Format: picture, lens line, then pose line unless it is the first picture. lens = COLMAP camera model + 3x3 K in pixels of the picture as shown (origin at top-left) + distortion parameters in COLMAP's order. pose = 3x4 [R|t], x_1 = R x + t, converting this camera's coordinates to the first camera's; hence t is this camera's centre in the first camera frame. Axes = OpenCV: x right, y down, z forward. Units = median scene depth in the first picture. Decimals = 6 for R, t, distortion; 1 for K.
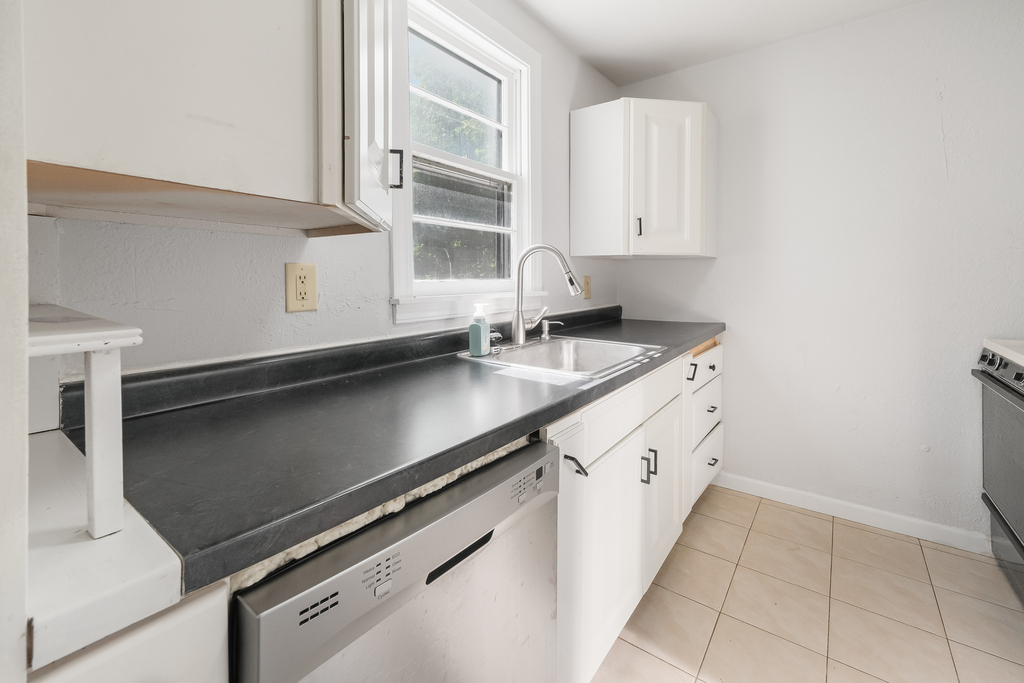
lens RADIAL K [[439.6, 0, 512.9], [0, 439.6, 284.9], [0, 0, 1]] dist [0.001940, 0.000119]
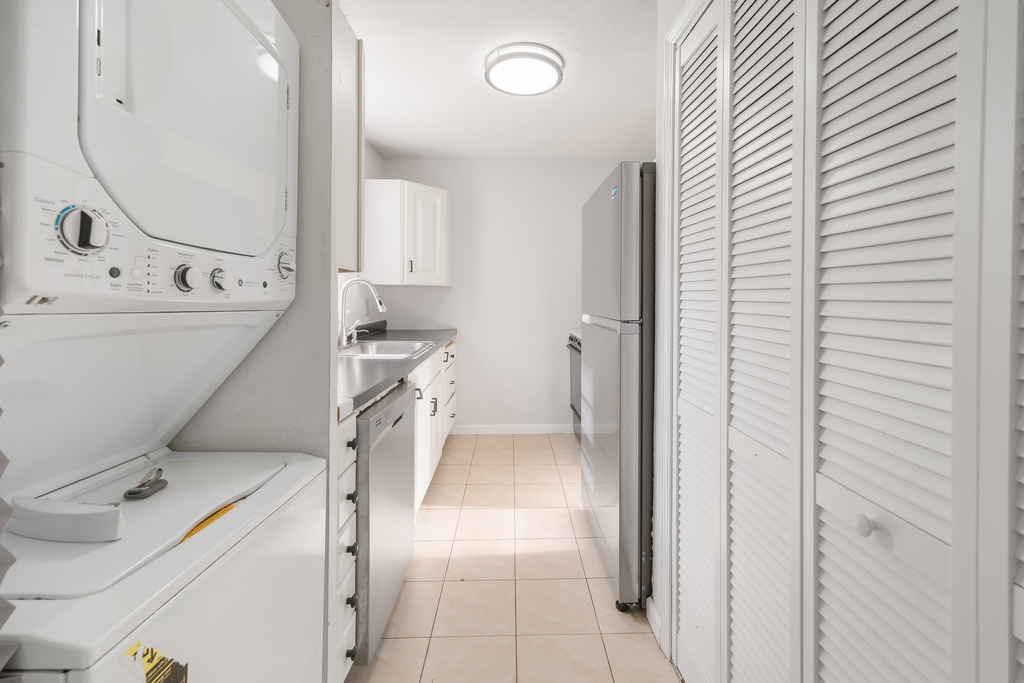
lens RADIAL K [[440.6, 0, 518.1], [0, 440.6, 308.4], [0, 0, 1]] dist [0.001270, 0.000144]
pose [[0.786284, -0.010458, 0.617776, -0.420536], [0.005978, 0.999939, 0.009319, 0.001064], [-0.617836, -0.003634, 0.786299, -0.492785]]
